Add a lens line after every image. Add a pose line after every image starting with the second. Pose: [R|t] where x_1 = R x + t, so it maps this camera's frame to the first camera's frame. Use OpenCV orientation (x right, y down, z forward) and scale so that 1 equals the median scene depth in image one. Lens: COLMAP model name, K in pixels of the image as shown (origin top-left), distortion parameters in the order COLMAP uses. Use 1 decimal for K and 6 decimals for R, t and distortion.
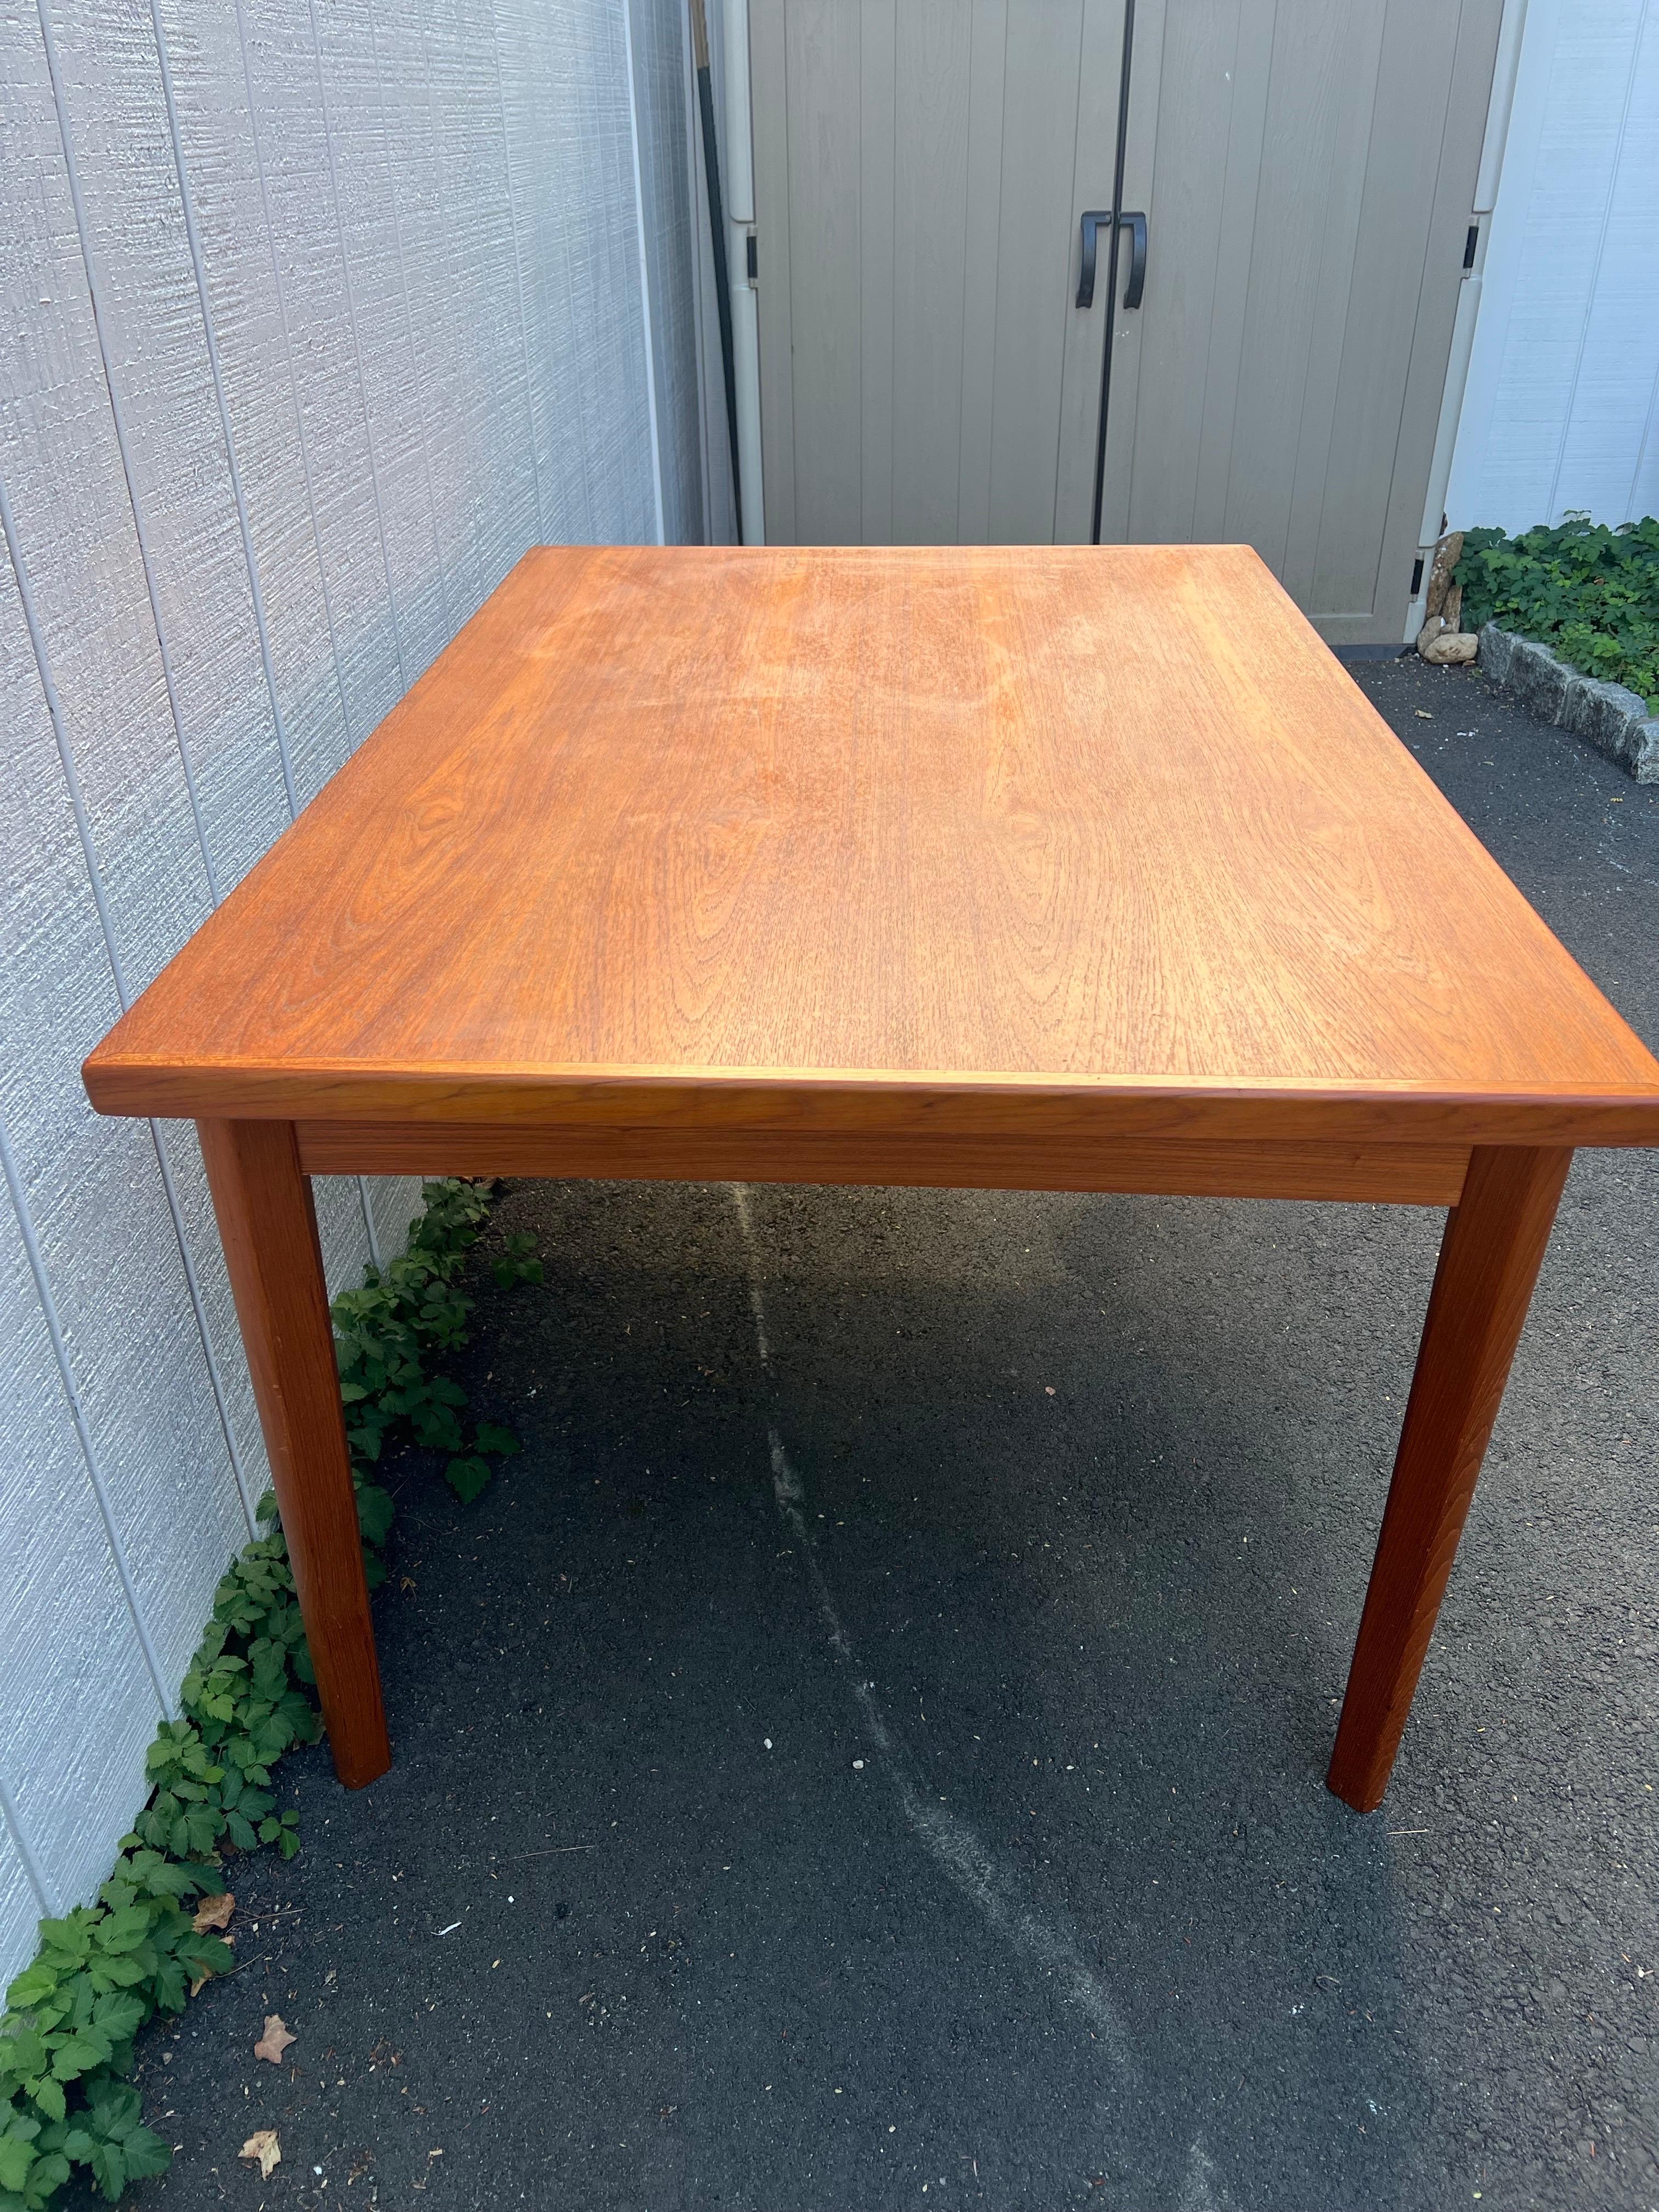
lens RADIAL K [[1670.8, 0, 838.9], [0, 1670.8, 1102.8], [0, 0, 1]] dist [0.044904, -0.052734]
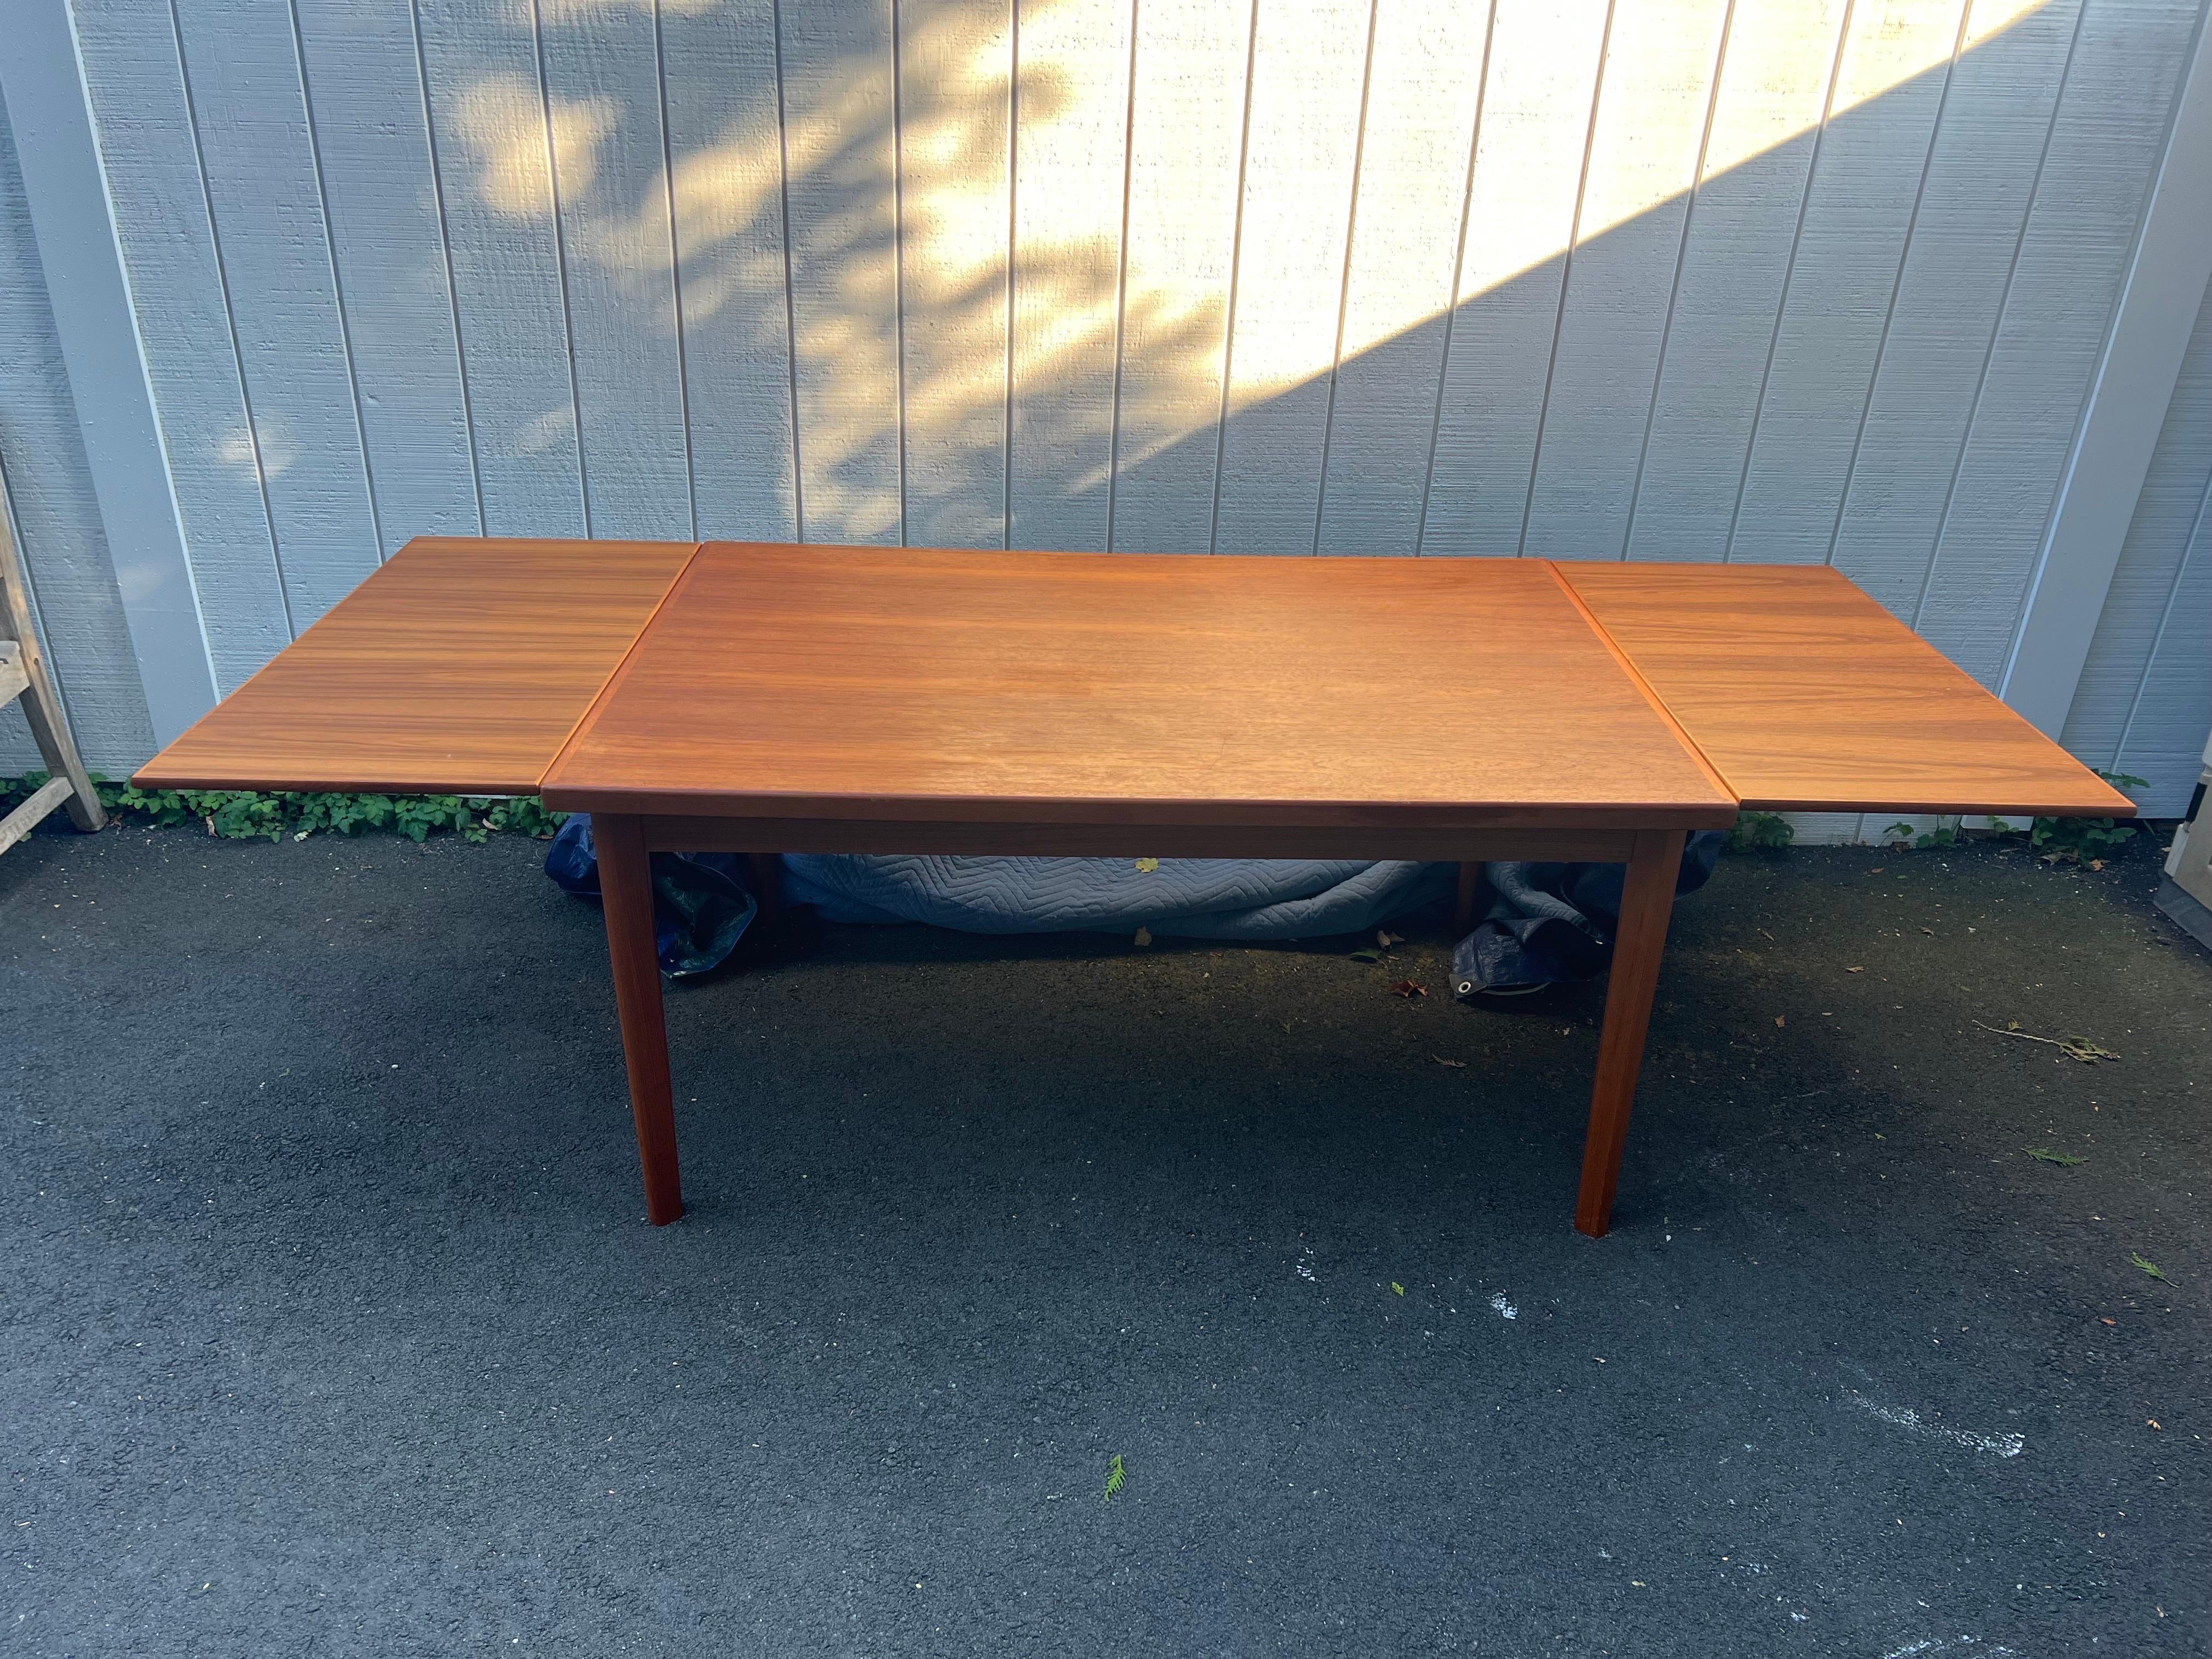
lens RADIAL K [[1670.8, 0, 1104.7], [0, 1670.8, 831.9], [0, 0, 1]] dist [0.044904, -0.052734]
pose [[0.054952, 0.465345, -0.883422, 1.686308], [-0.528395, 0.764271, 0.369714, -0.862997], [0.847218, 0.446479, 0.287884, 0.943093]]
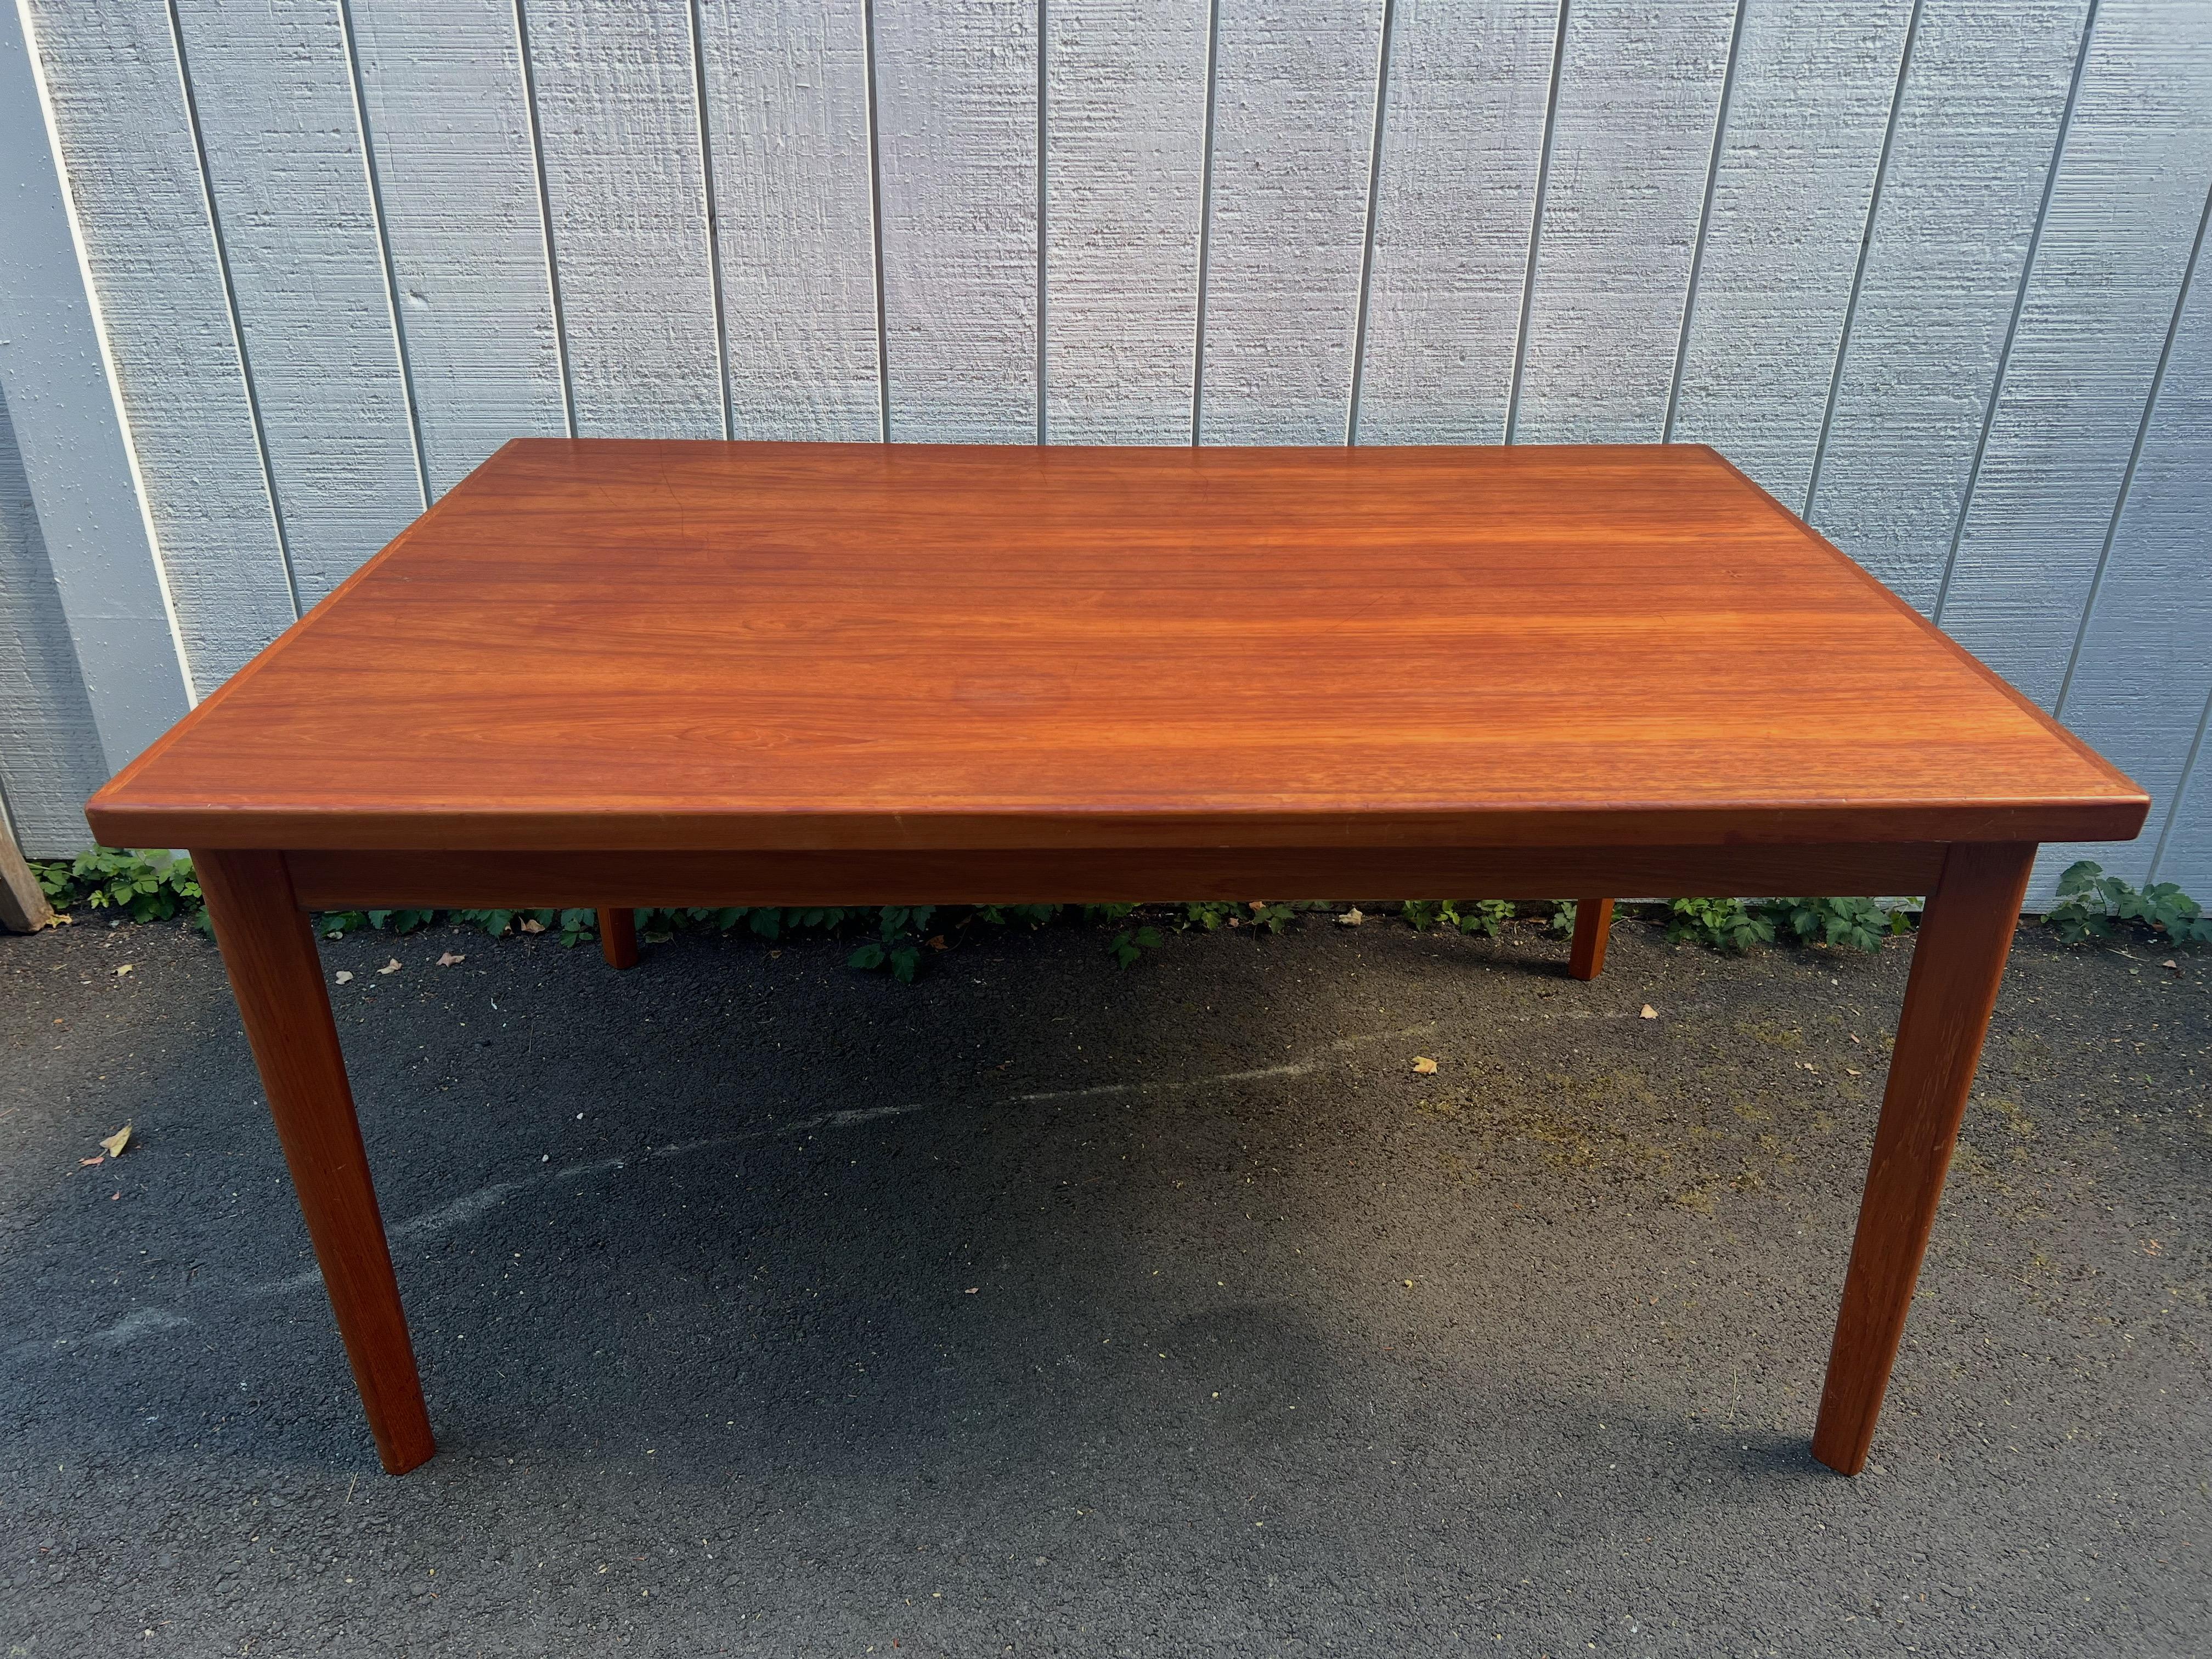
lens RADIAL K [[1670.8, 0, 1111.8], [0, 1670.8, 808.1], [0, 0, 1]] dist [0.044904, -0.052734]
pose [[0.036694, 0.457295, -0.888558, 1.032483], [-0.509993, 0.773221, 0.376876, -0.531249], [0.859395, 0.439329, 0.261590, 0.855857]]
